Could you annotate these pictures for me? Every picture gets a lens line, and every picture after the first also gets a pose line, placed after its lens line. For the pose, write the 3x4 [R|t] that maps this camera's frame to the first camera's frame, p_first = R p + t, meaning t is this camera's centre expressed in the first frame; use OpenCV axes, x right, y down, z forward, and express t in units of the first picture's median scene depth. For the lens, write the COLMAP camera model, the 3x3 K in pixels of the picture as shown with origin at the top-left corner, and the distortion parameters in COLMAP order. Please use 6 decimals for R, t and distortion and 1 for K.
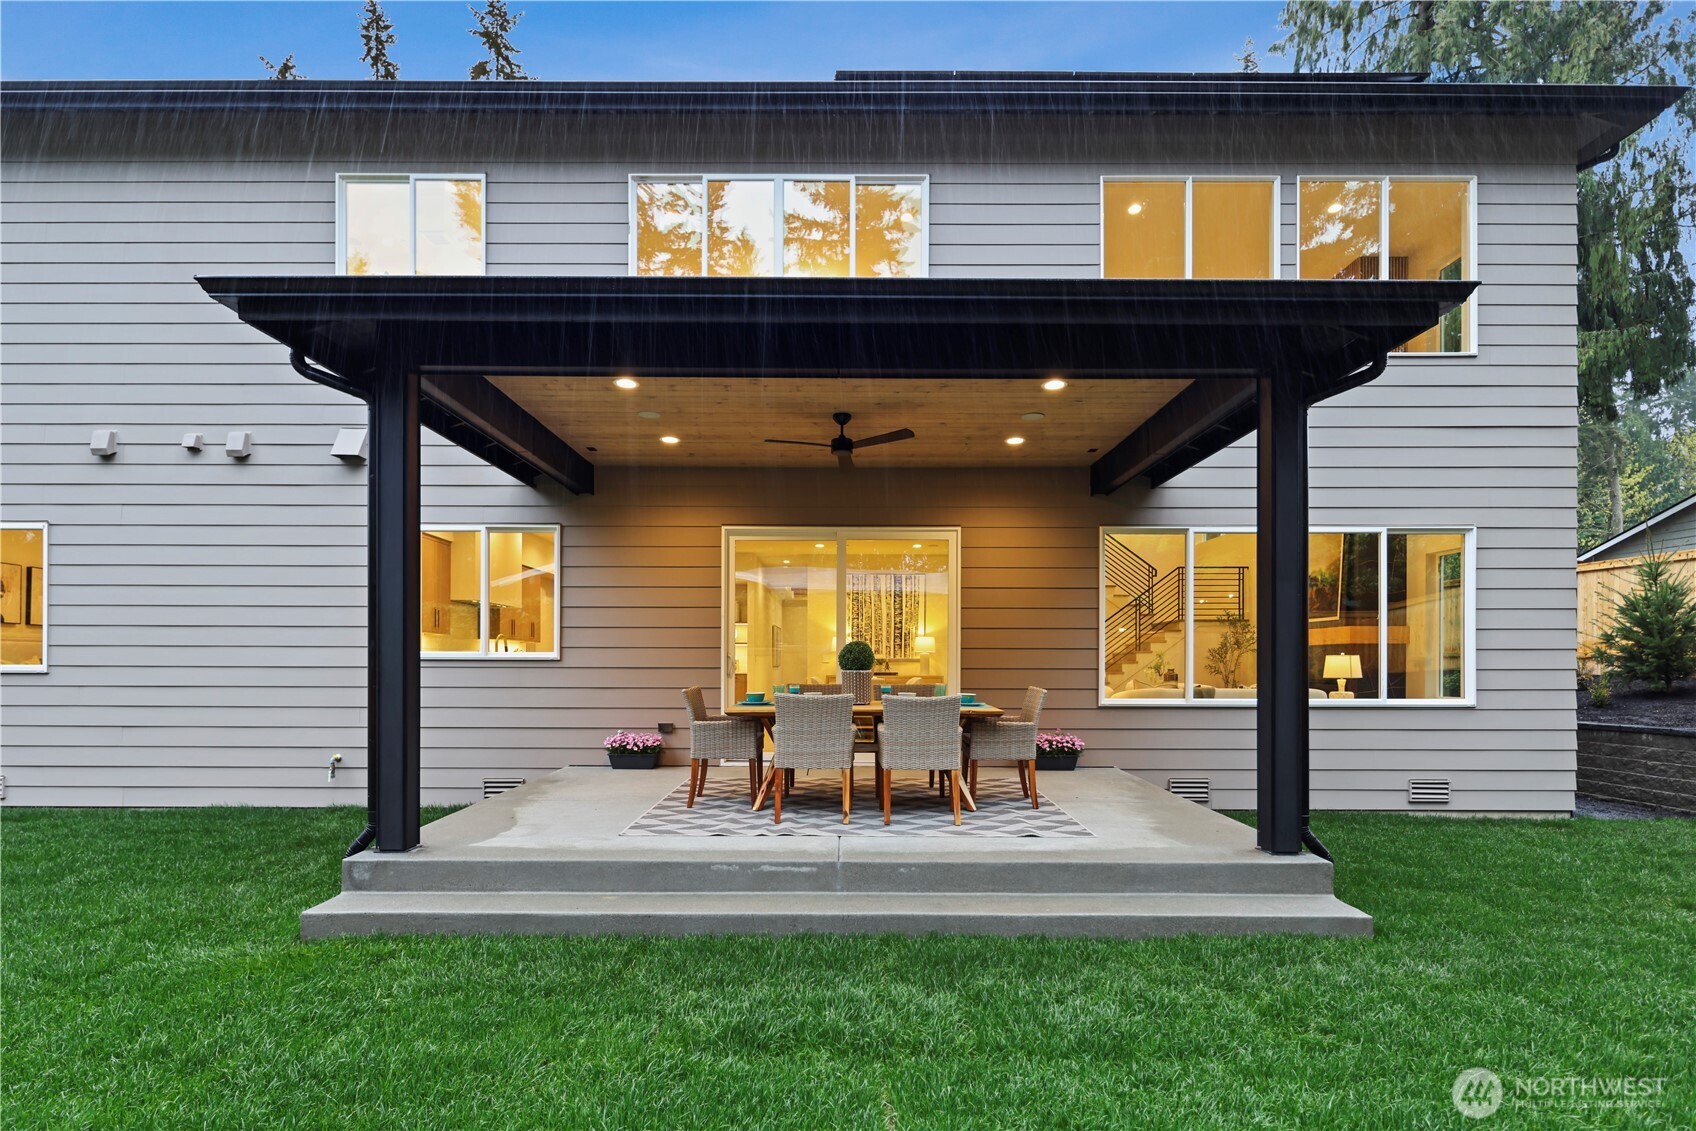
lens RADIAL K [[839.5, 0, 851.1], [0, 839.5, 668.1], [0, 0, 1]] dist [0.001407, 0.001234]
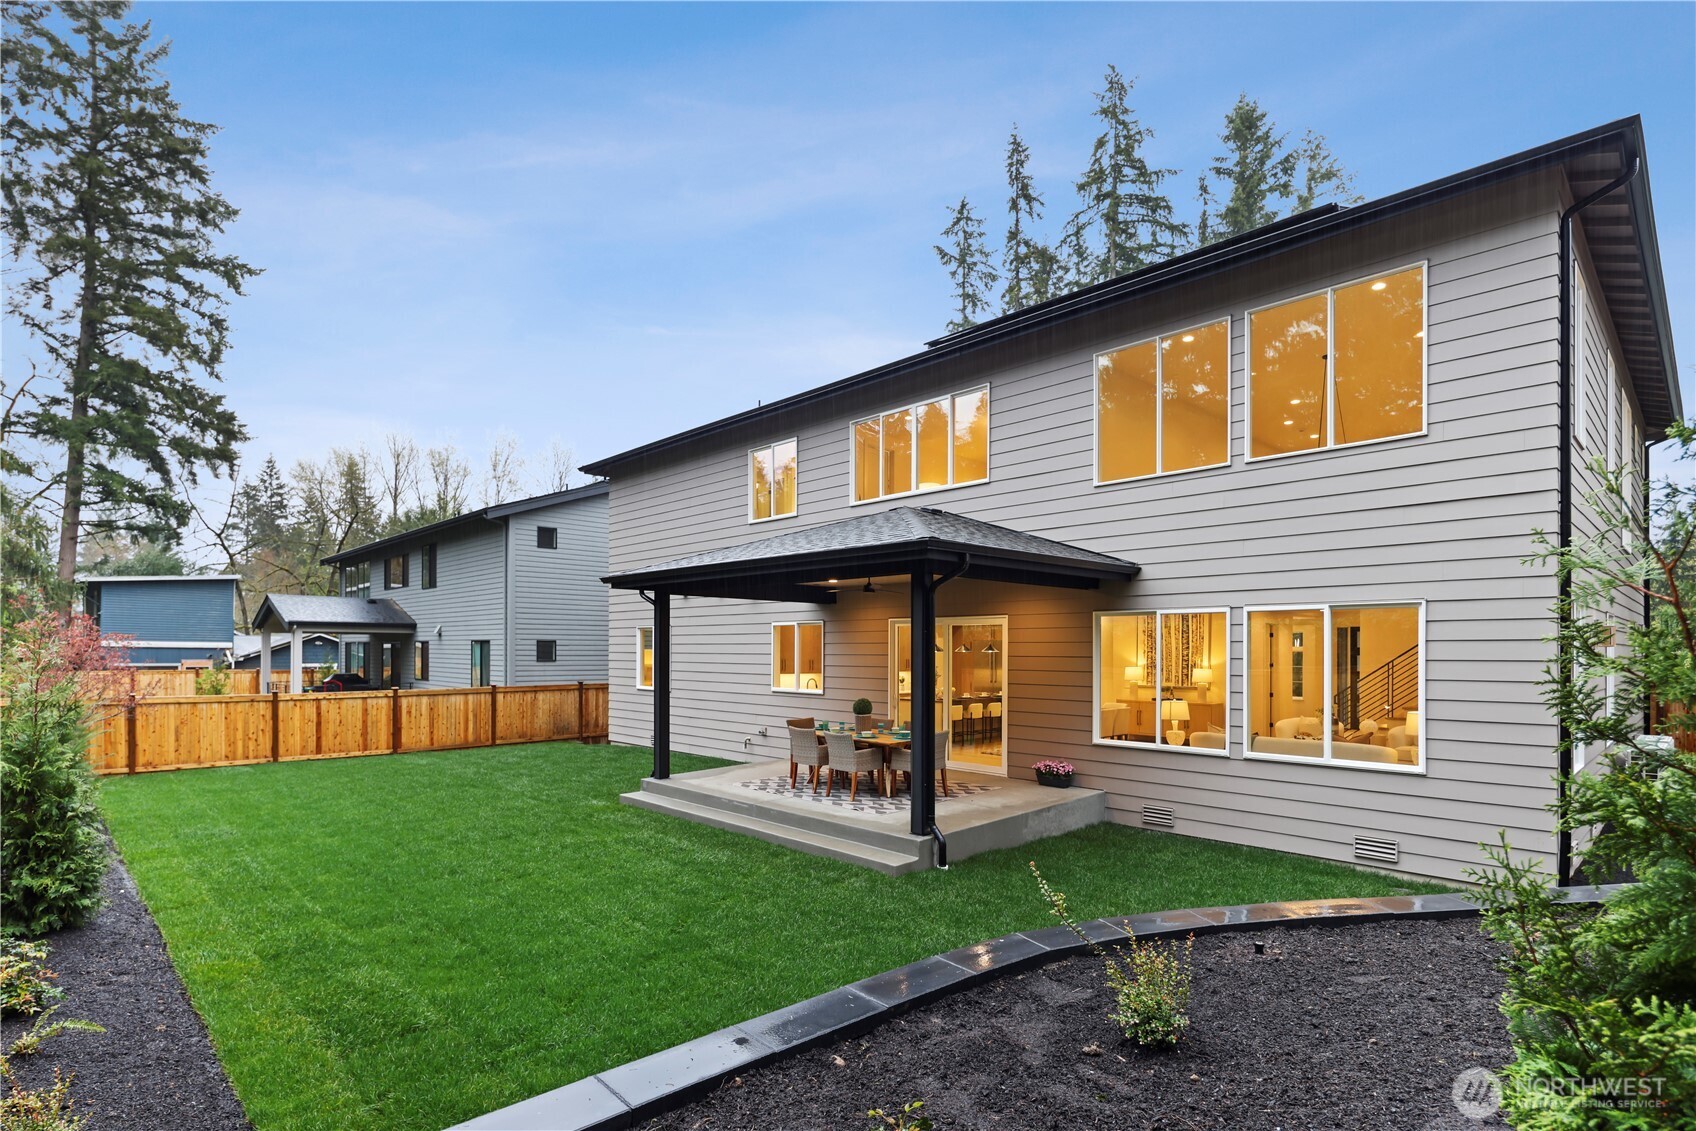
lens RADIAL K [[836.1, 0, 855.9], [0, 836.1, 642.9], [0, 0, 1]] dist [-0.002317, -0.002105]
pose [[0.696383, -0.004800, -0.717654, 0.996973], [-0.003348, 0.999945, -0.009936, -0.103012], [0.717662, 0.009322, 0.696329, -0.213699]]
